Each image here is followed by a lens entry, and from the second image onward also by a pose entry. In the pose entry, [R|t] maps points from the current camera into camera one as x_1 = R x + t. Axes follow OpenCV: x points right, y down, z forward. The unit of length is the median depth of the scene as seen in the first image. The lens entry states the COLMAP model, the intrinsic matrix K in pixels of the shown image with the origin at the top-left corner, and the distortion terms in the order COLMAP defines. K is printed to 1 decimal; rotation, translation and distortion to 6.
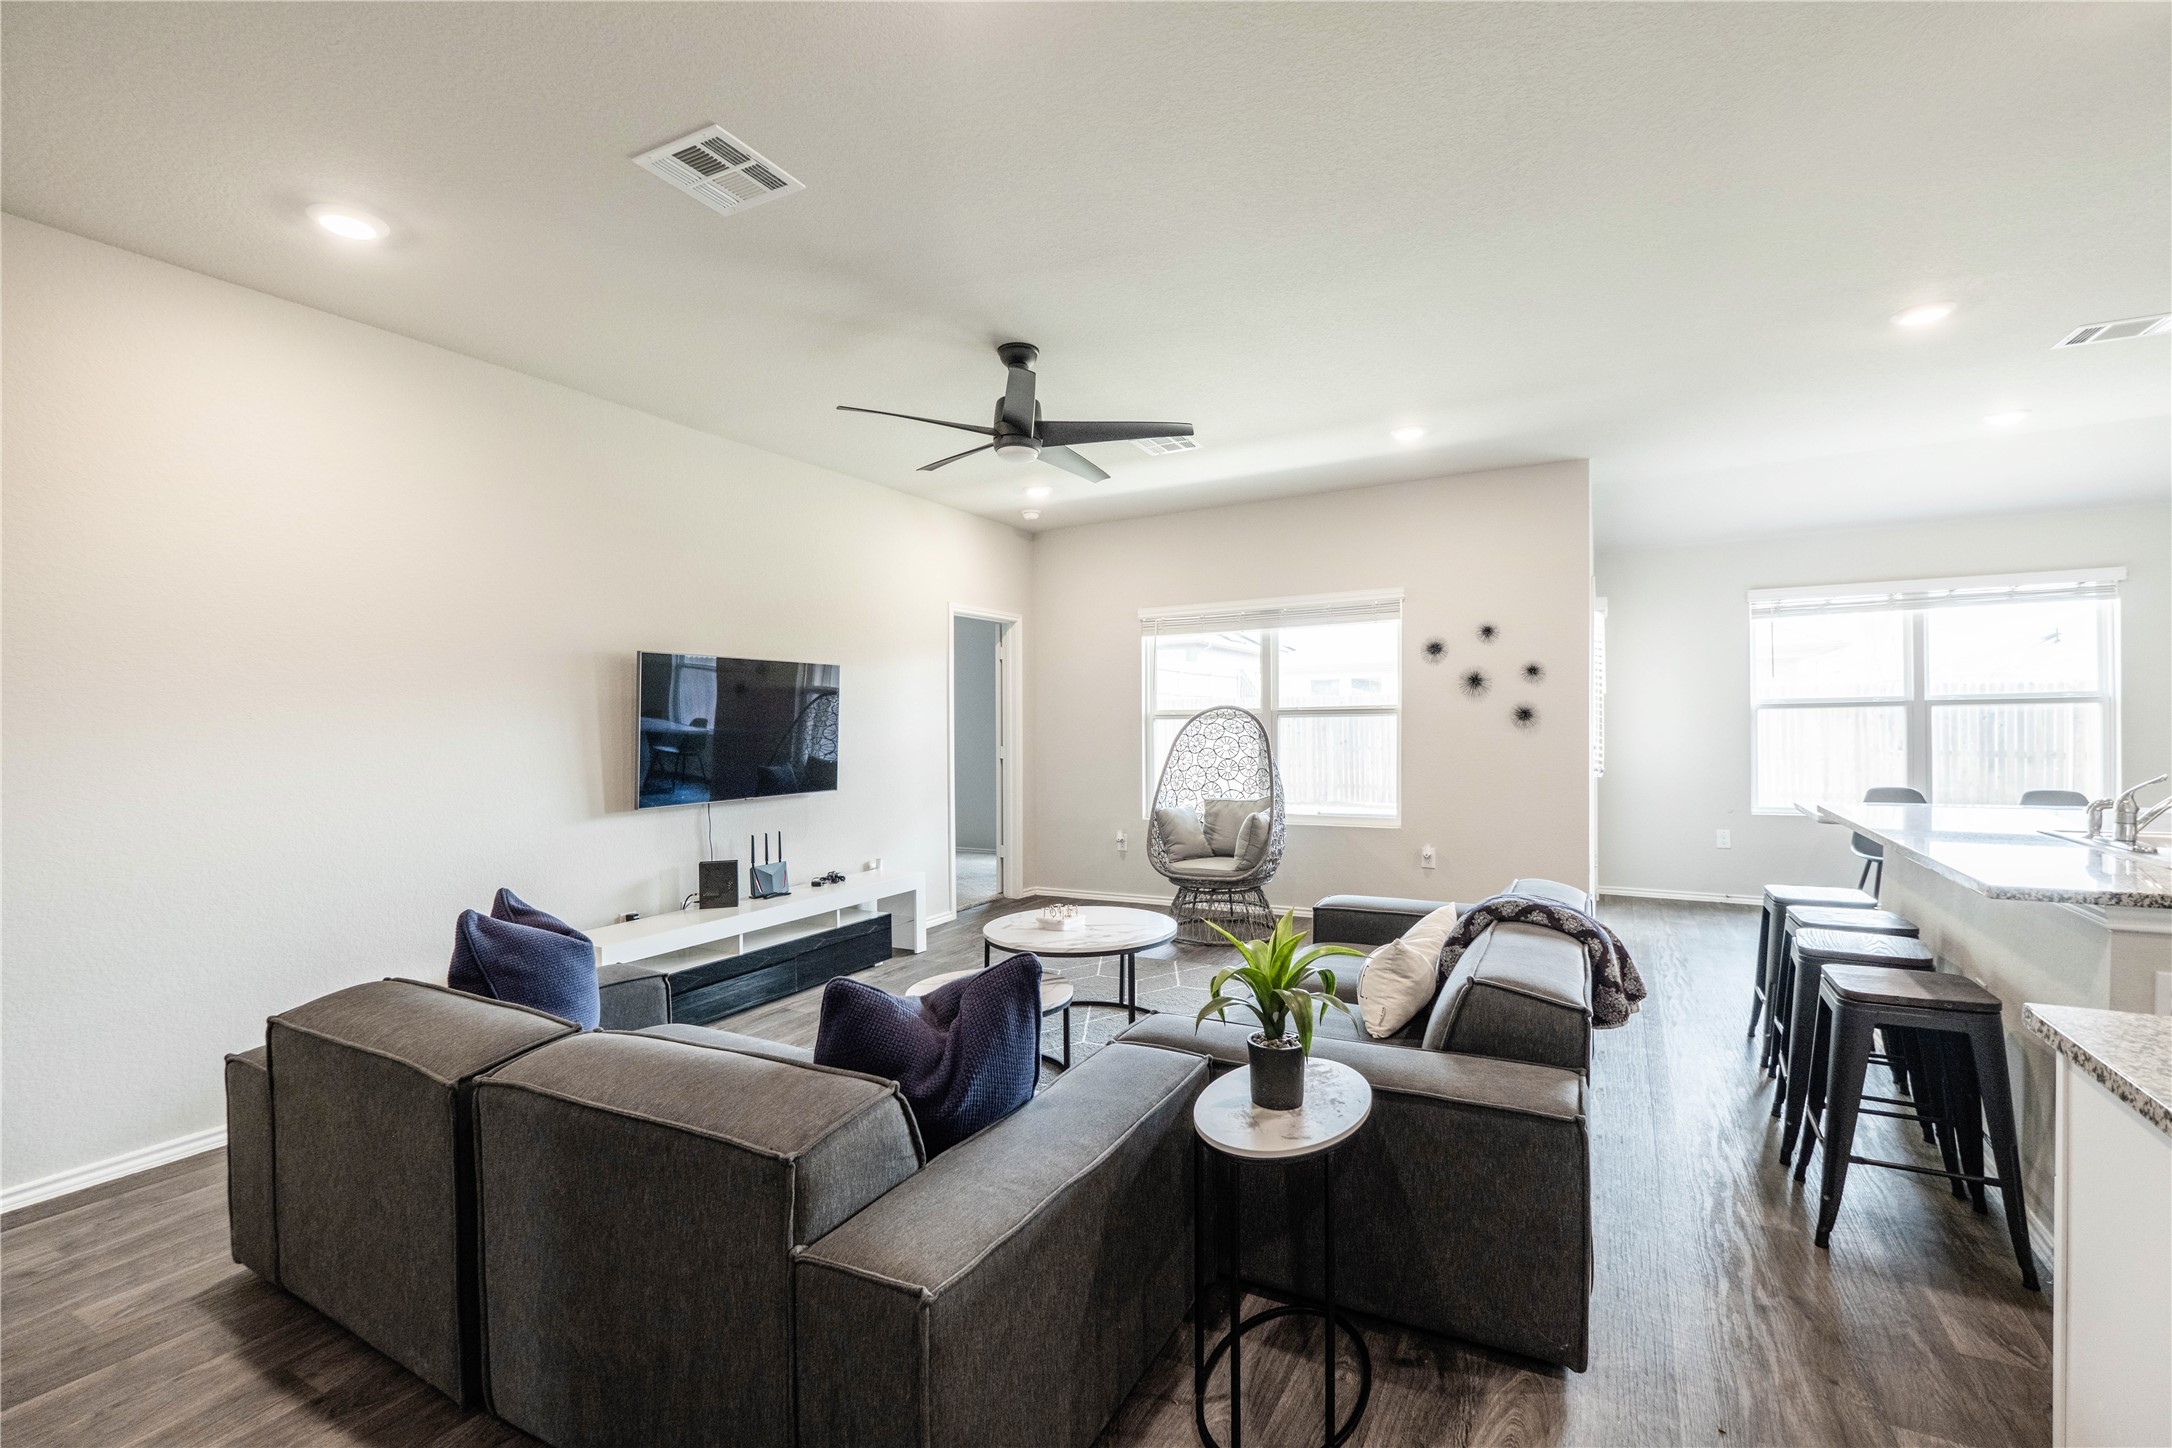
lens RADIAL K [[946.1, 0, 1080.5], [0, 946.1, 723.3], [0, 0, 1]] dist [0.002722, -0.009340]
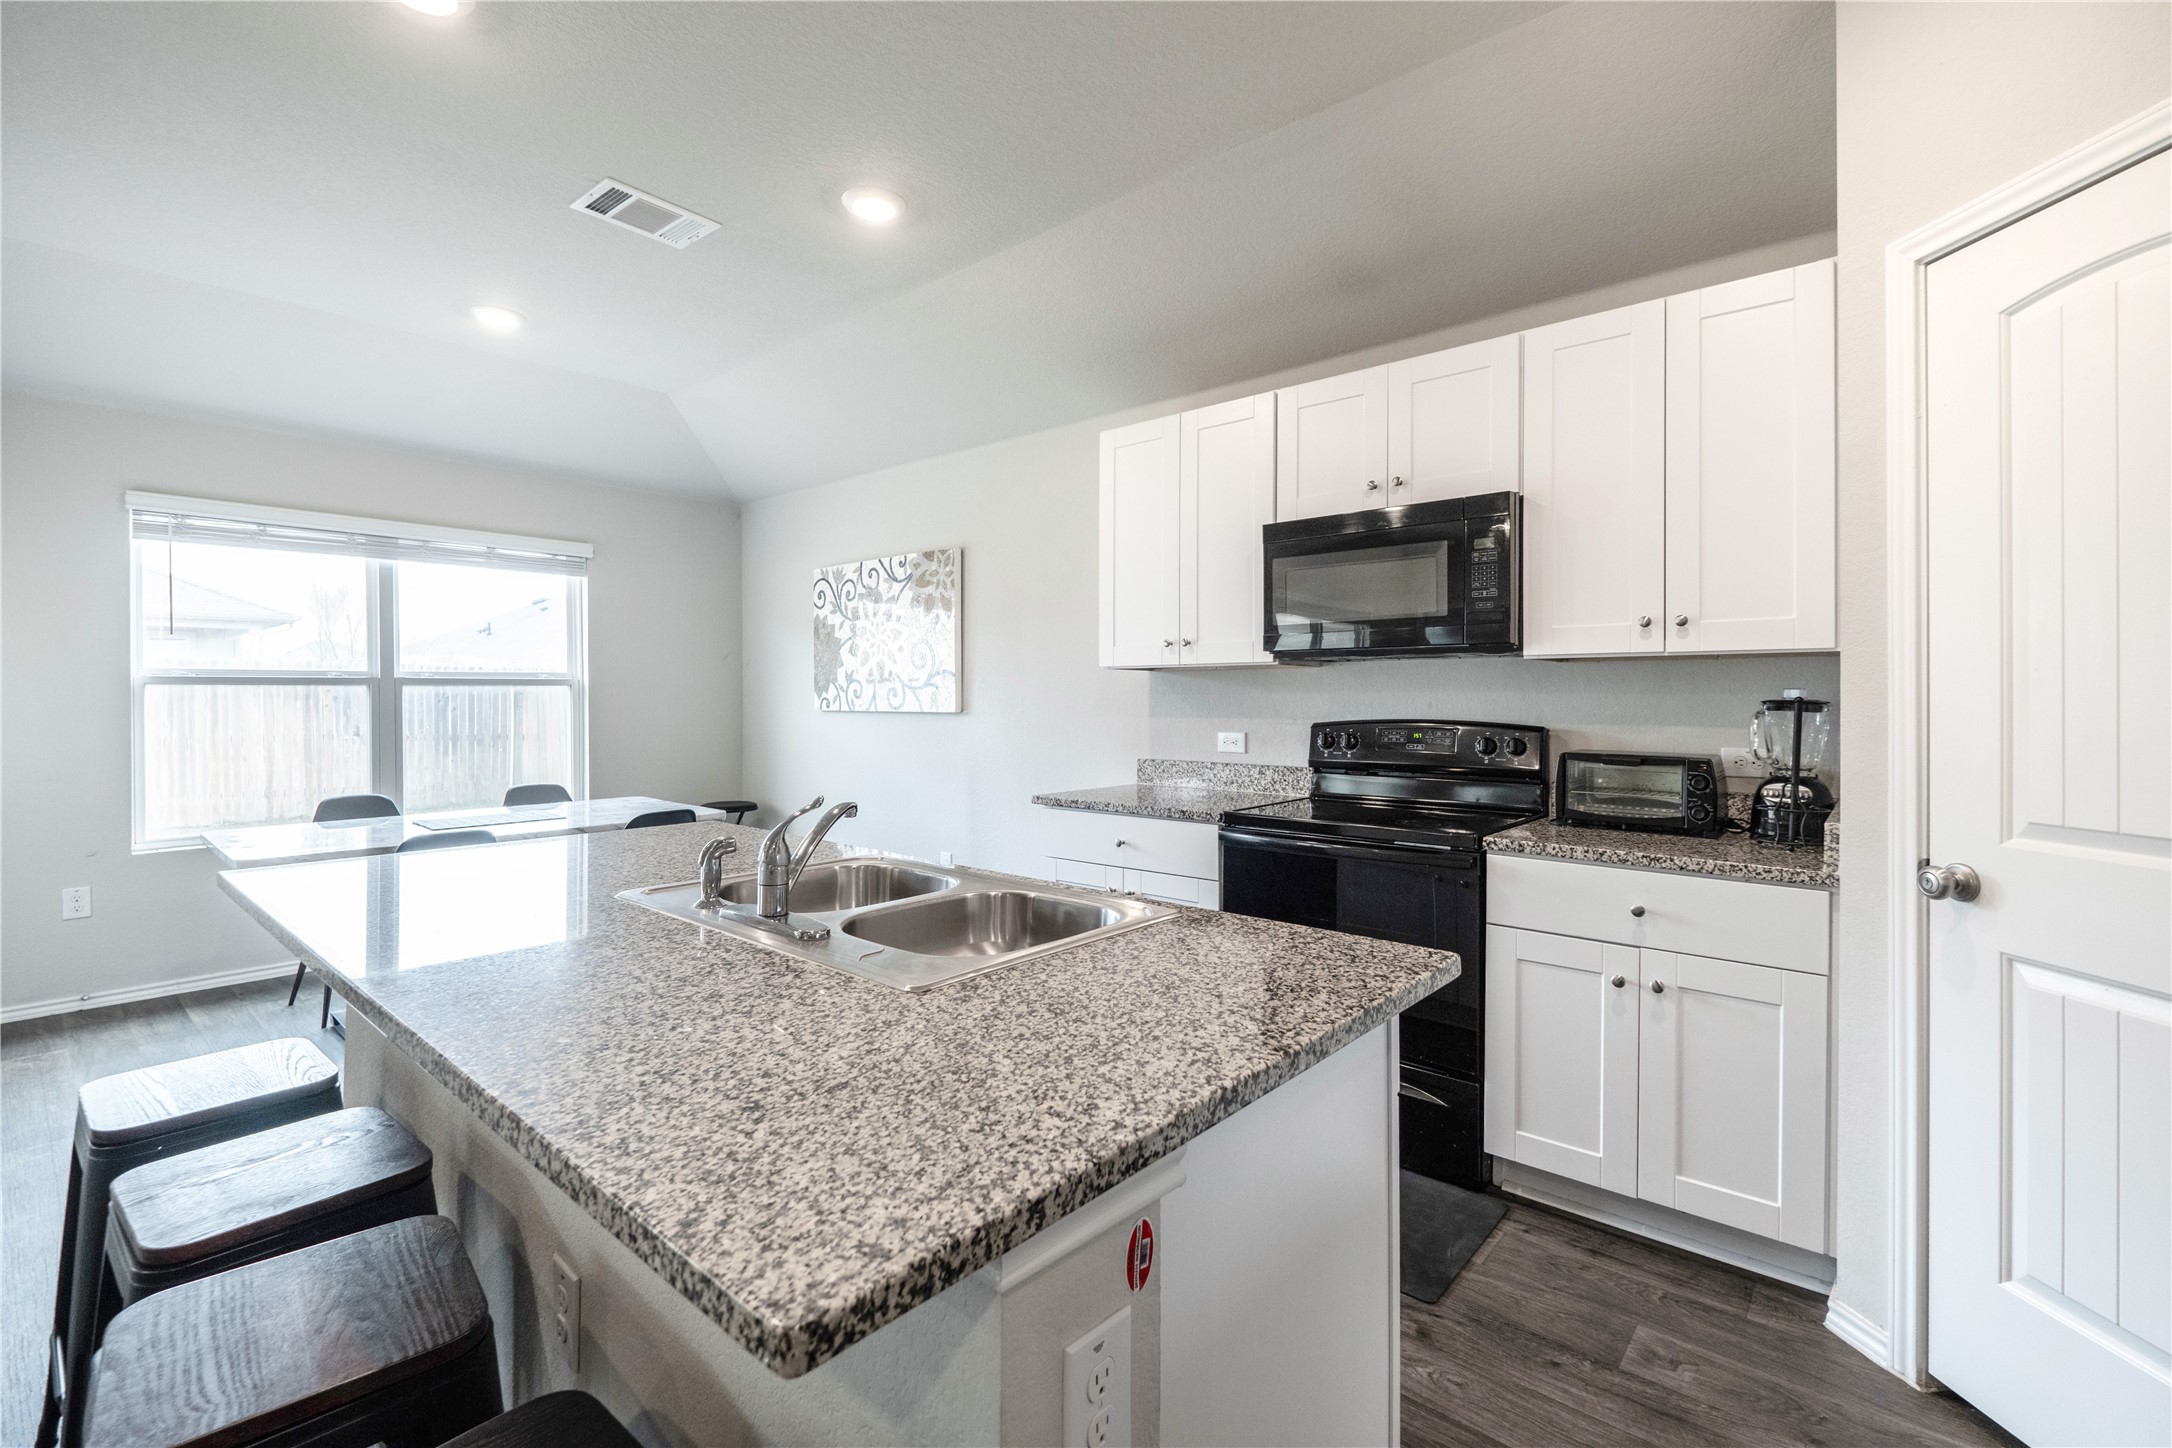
lens RADIAL K [[953.6, 0, 1077.5], [0, 953.6, 707.7], [0, 0, 1]] dist [0.003377, -0.000045]
pose [[0.203516, -0.000549, 0.979072, 0.240467], [-0.000888, 0.999999, 0.000746, -0.000791], [-0.979071, -0.001021, 0.203515, 0.288390]]
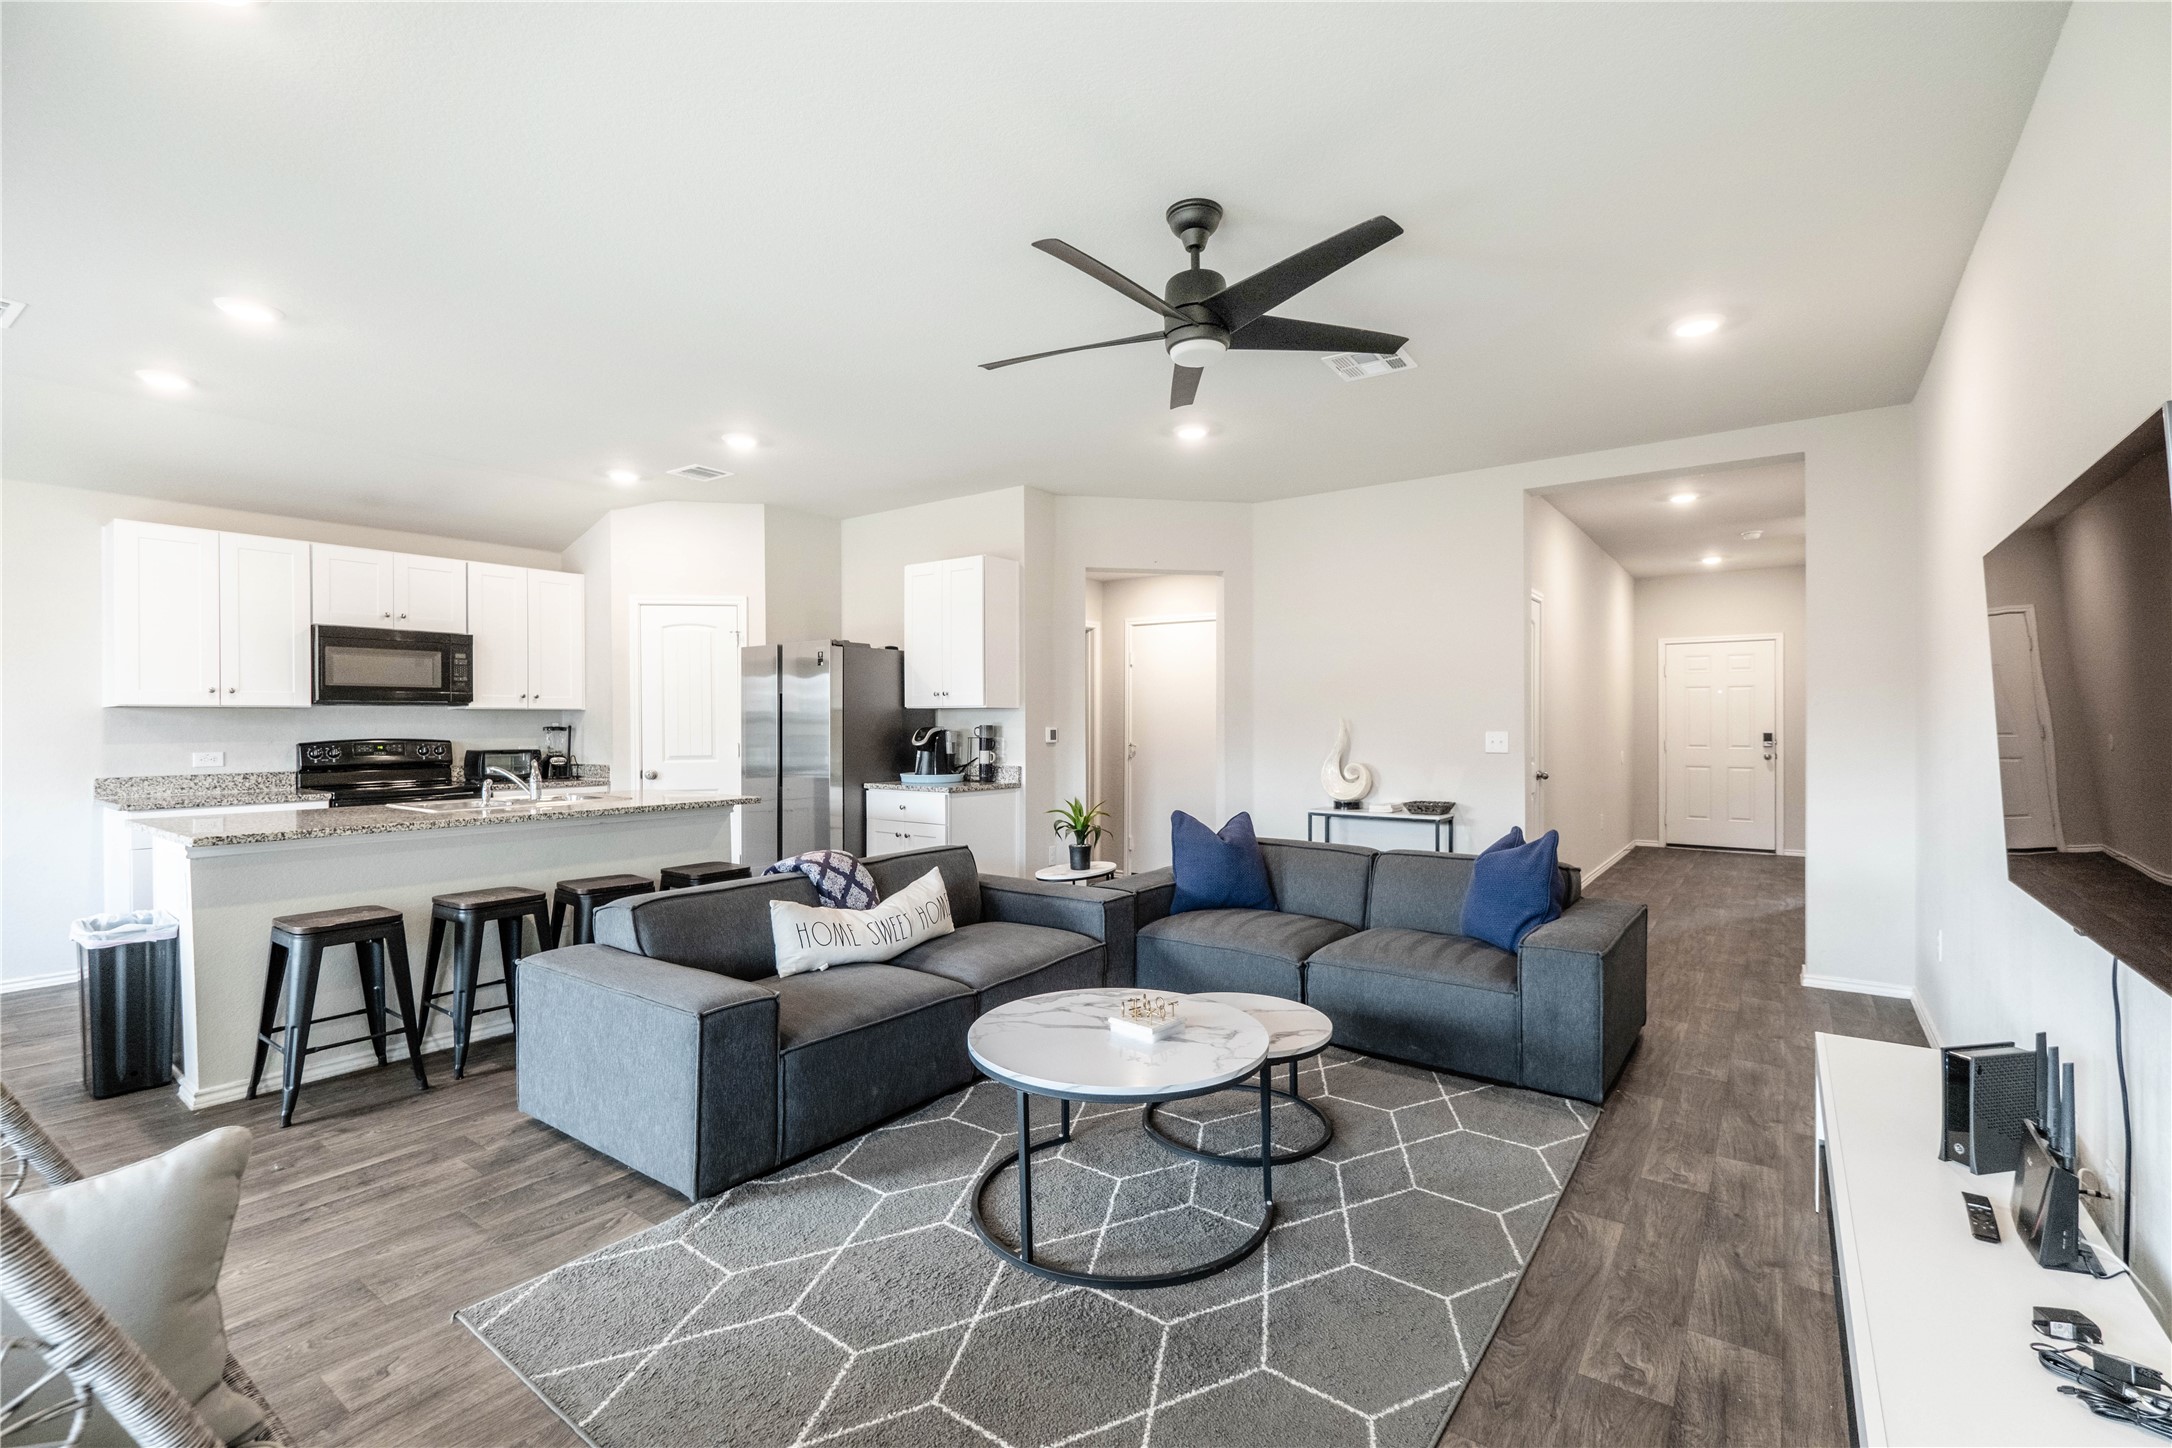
lens RADIAL K [[956.6, 0, 1089.7], [0, 956.6, 730.7], [0, 0, 1]] dist [0.009959, -0.000002]
pose [[-0.992205, 0.013892, 0.123839, -0.044008], [0.015107, 0.999846, 0.008877, 0.000041], [-0.123697, 0.010679, -0.992263, 1.091503]]
